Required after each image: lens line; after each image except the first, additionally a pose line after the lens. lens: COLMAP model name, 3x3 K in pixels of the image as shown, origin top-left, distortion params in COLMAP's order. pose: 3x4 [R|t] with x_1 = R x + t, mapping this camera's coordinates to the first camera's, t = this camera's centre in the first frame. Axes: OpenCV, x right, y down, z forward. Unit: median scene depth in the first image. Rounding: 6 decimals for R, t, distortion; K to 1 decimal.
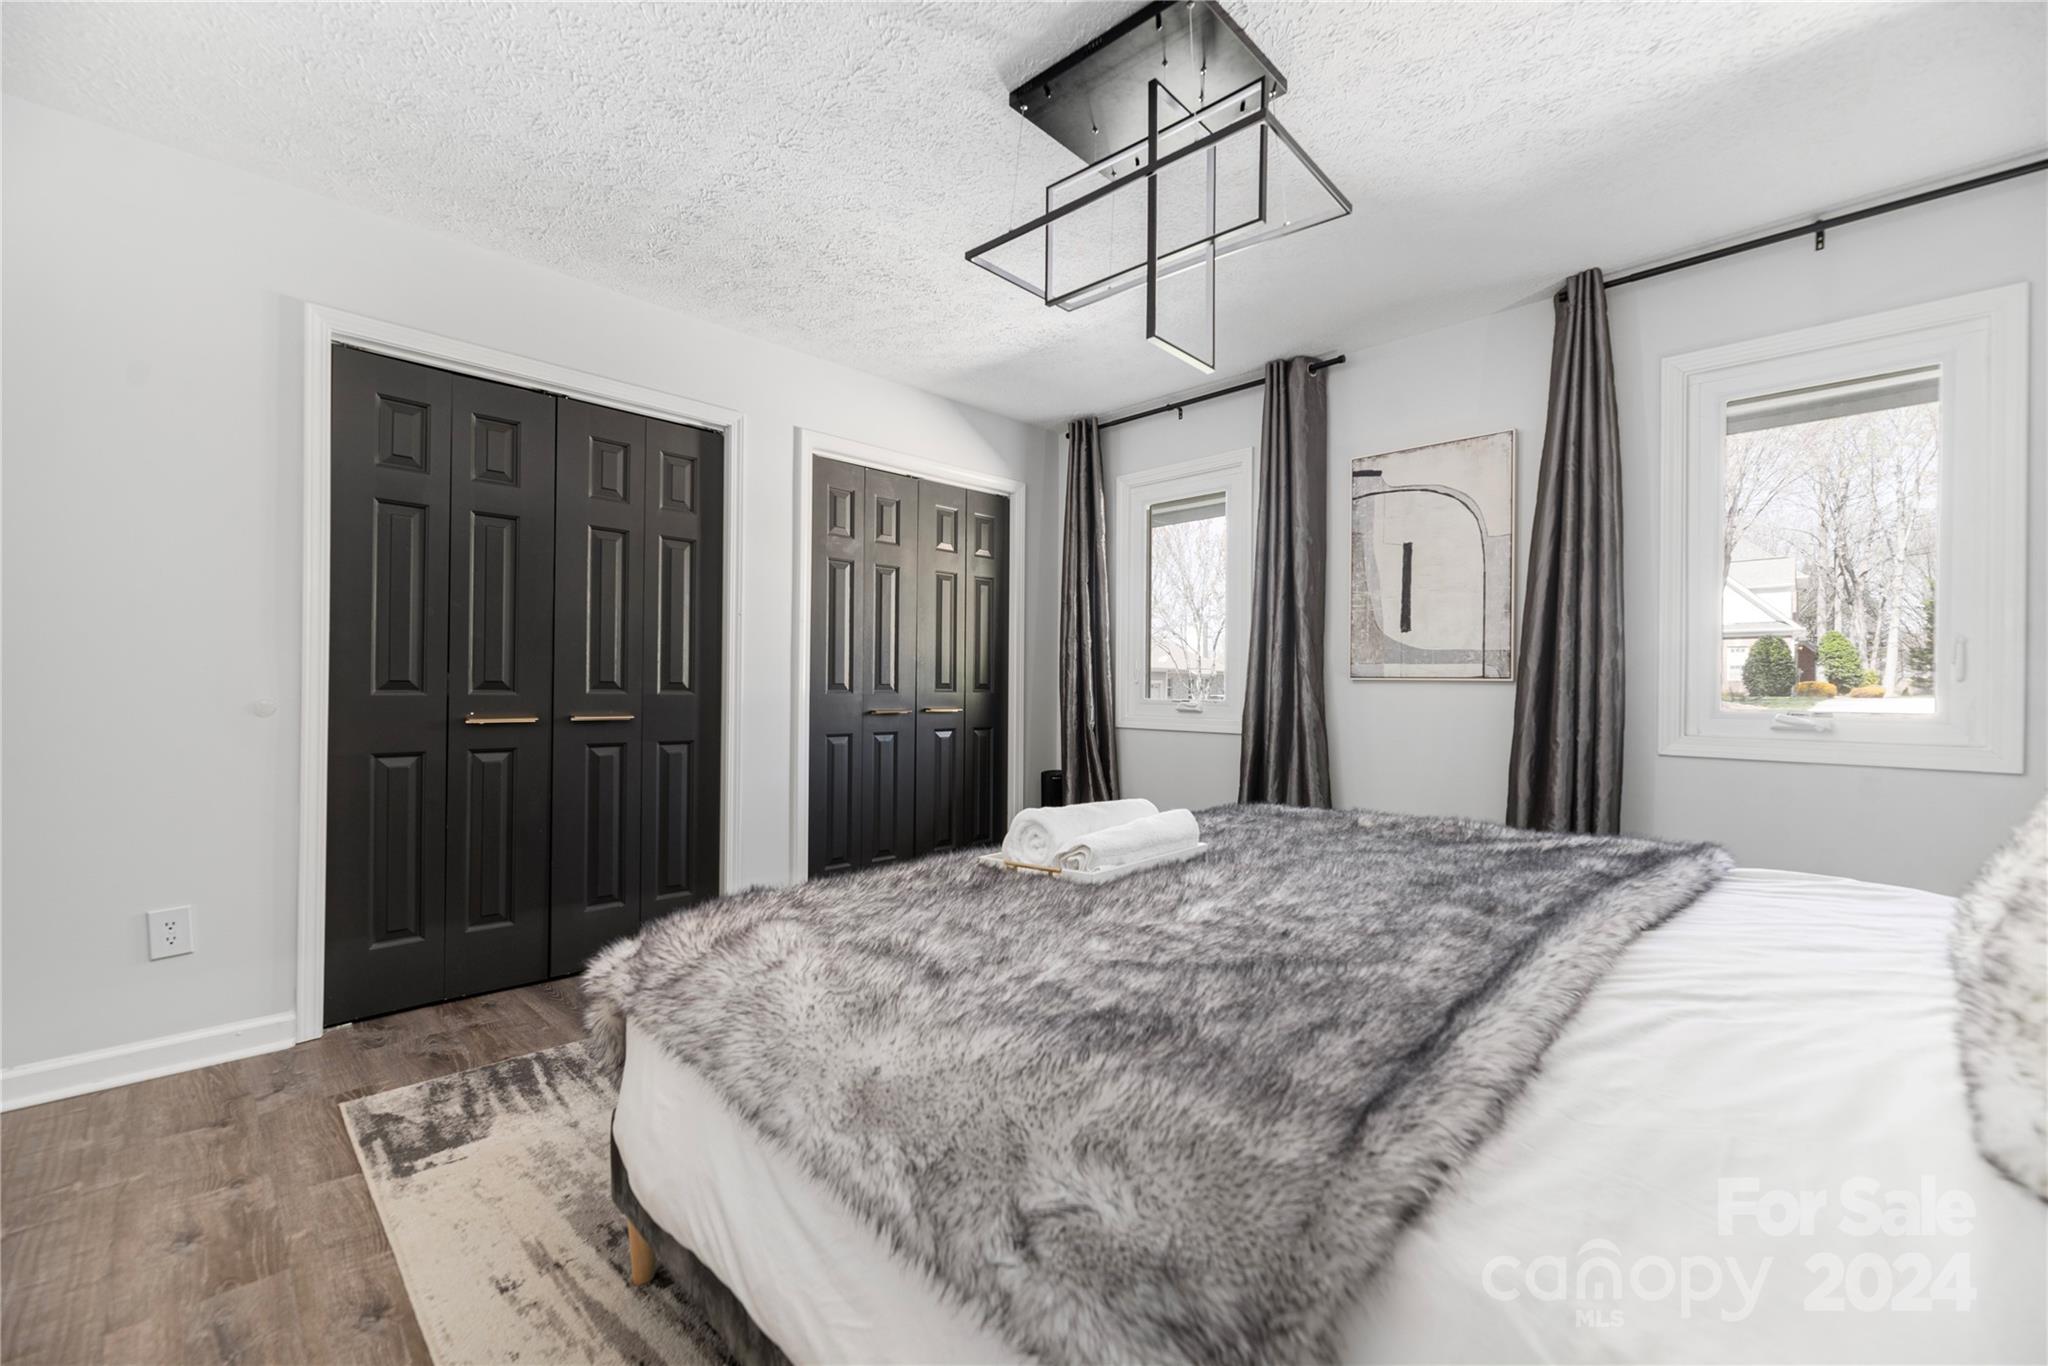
lens RADIAL K [[833.5, 0, 1015.2], [0, 833.5, 685.9], [0, 0, 1]] dist [0.000996, 0.000017]
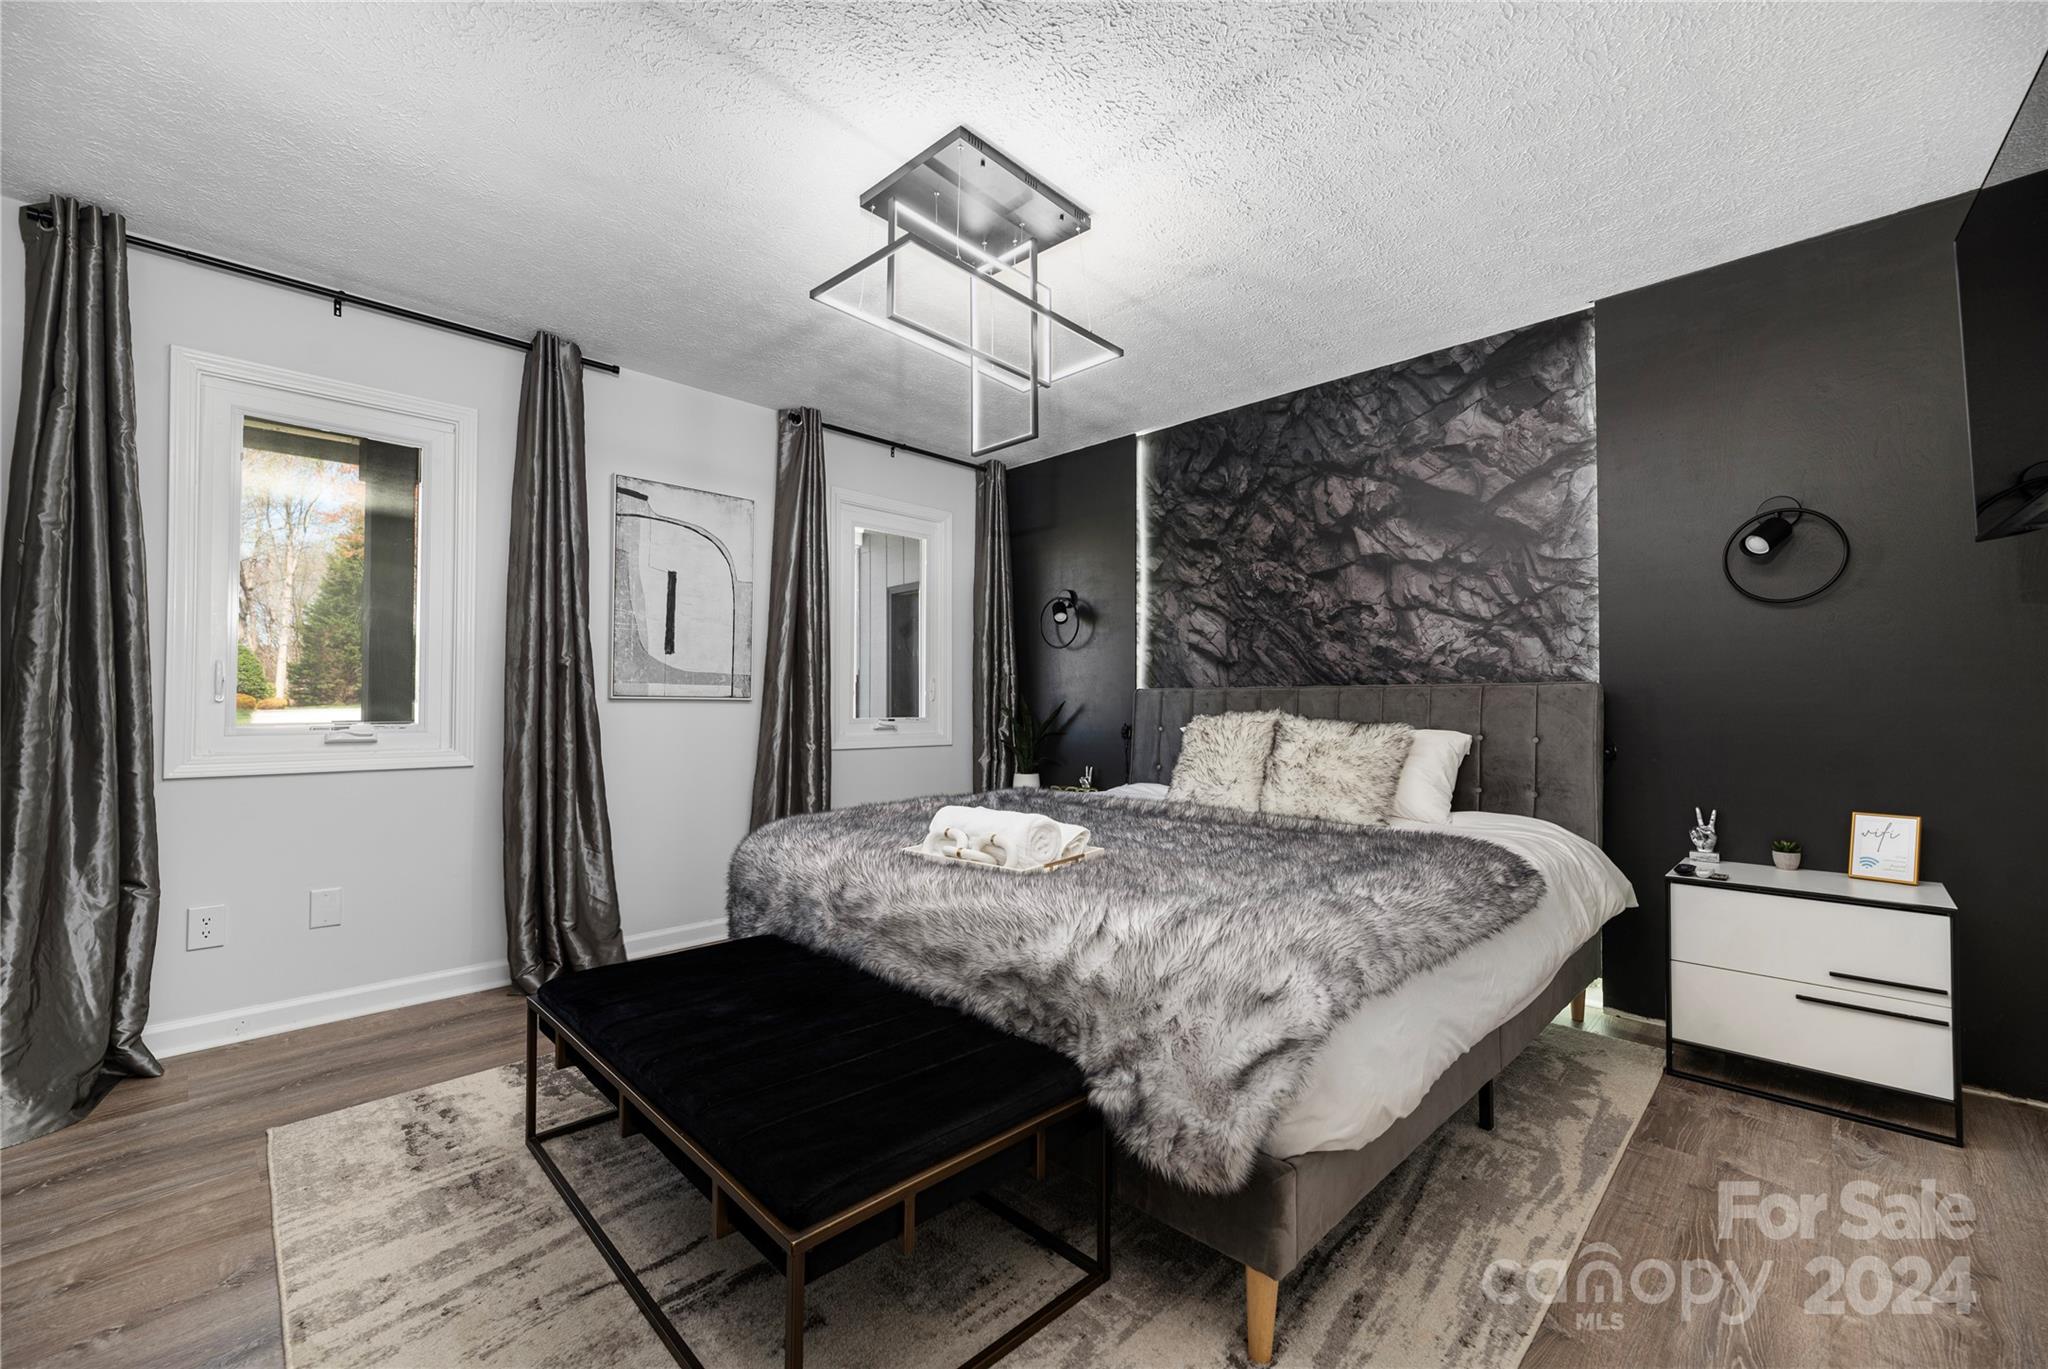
lens RADIAL K [[833.5, 0, 1015.0], [0, 833.5, 686.4], [0, 0, 1]] dist [0.000996, 0.000017]
pose [[0.020321, 0.017012, 0.999649, -0.578537], [0.000537, 0.999855, -0.017027, -0.004367], [-0.999793, 0.000882, 0.020309, 0.521297]]
